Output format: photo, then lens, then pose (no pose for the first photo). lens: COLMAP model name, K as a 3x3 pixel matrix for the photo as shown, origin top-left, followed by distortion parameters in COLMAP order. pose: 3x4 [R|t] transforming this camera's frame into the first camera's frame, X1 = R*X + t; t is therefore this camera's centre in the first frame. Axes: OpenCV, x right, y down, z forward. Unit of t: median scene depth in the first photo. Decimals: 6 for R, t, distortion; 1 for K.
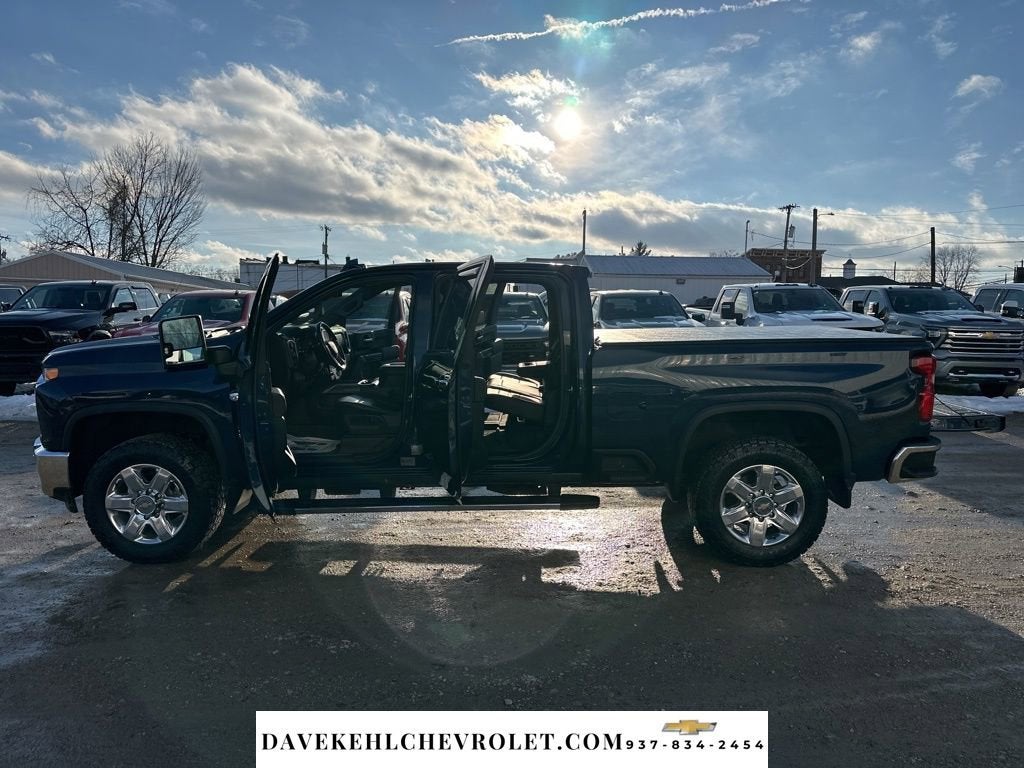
lens RADIAL K [[732.8, 0, 506.0], [0, 732.8, 392.3], [0, 0, 1]] dist [0.026388, -0.032285]
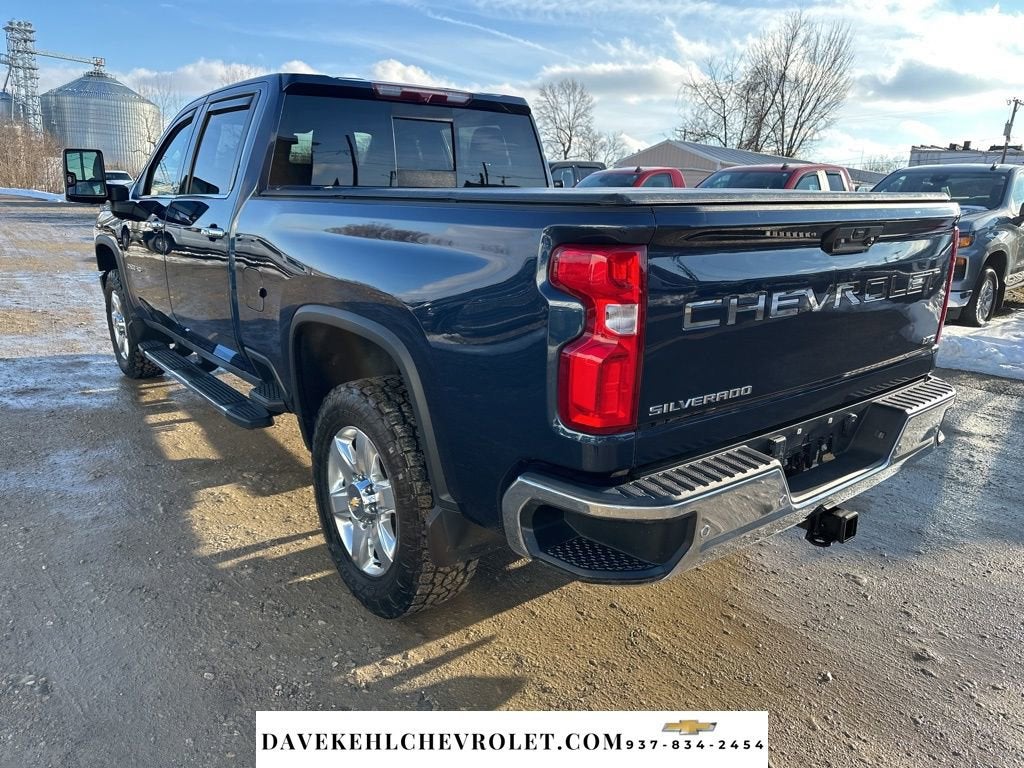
lens RADIAL K [[732.8, 0, 520.2], [0, 732.8, 373.5], [0, 0, 1]] dist [0.026388, -0.032285]
pose [[0.632166, 0.201288, -0.748231, 0.663215], [-0.116923, 0.979391, 0.164689, -0.034380], [0.765961, -0.016625, 0.642672, 0.680468]]
